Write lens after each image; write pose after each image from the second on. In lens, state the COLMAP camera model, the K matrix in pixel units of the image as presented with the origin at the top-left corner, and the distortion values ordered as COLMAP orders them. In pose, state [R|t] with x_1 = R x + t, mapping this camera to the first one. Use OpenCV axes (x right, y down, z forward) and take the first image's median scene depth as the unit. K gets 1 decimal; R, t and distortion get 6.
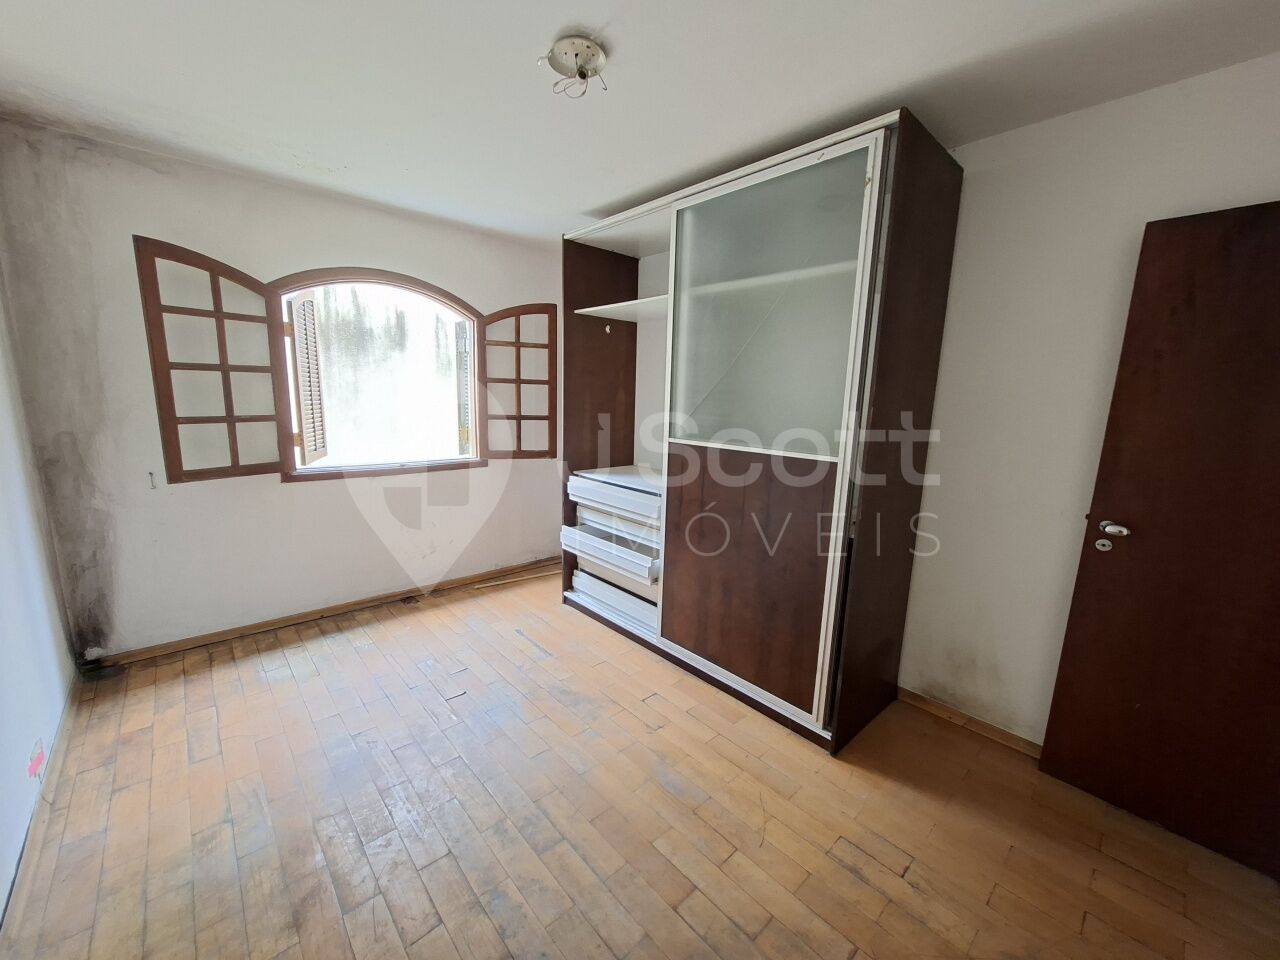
lens RADIAL K [[503.9, 0, 638.7], [0, 503.9, 483.3], [0, 0, 1]] dist [-0.005606, 0.001424]
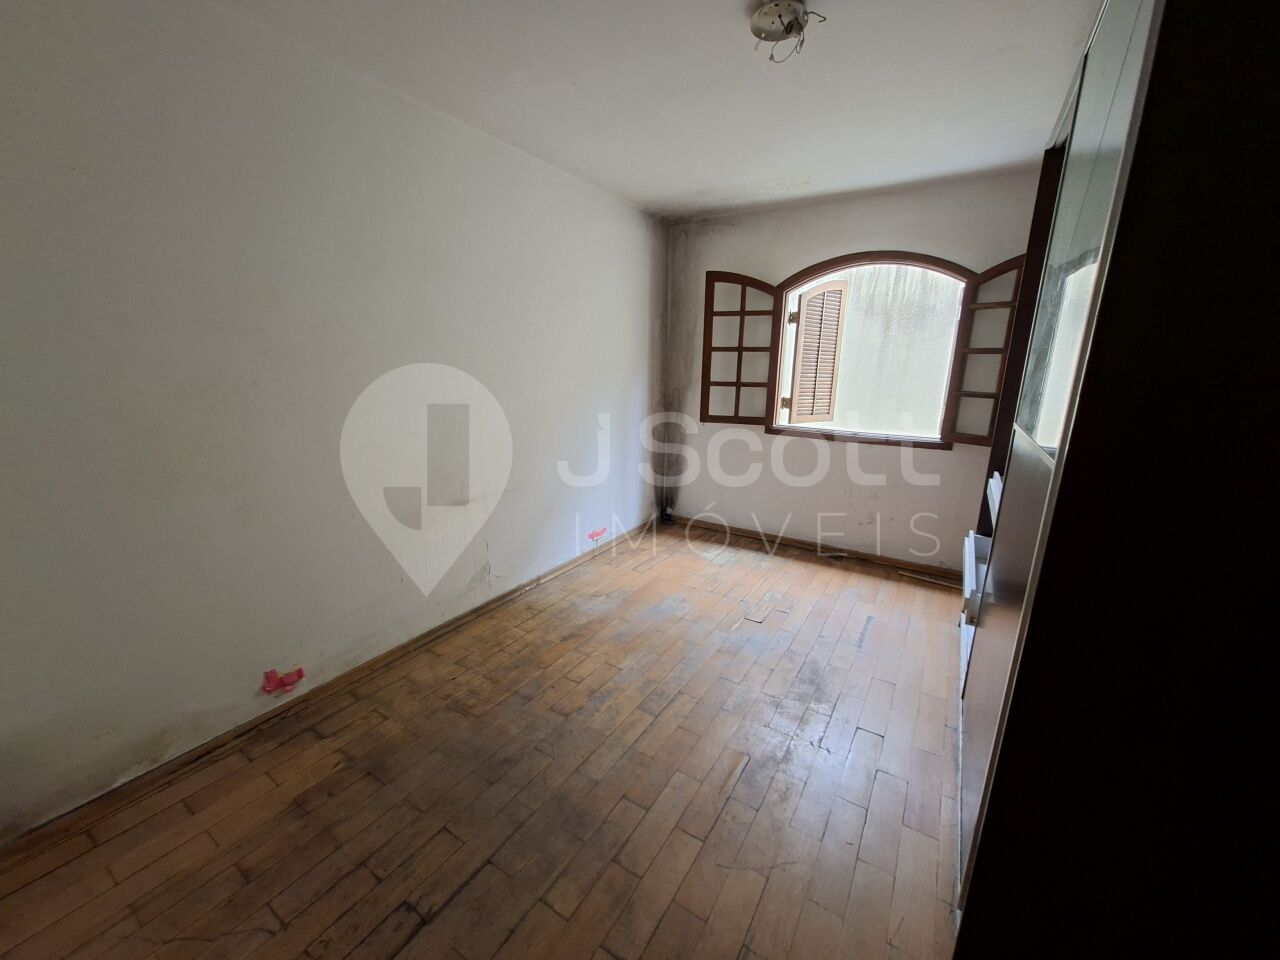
lens RADIAL K [[503.9, 0, 638.4], [0, 503.9, 481.1], [0, 0, 1]] dist [-0.005606, 0.001424]
pose [[0.264650, 0.197923, -0.943815, 0.612769], [-0.177786, 0.971949, 0.153971, -0.029250], [0.947815, 0.127048, 0.292414, 0.354463]]
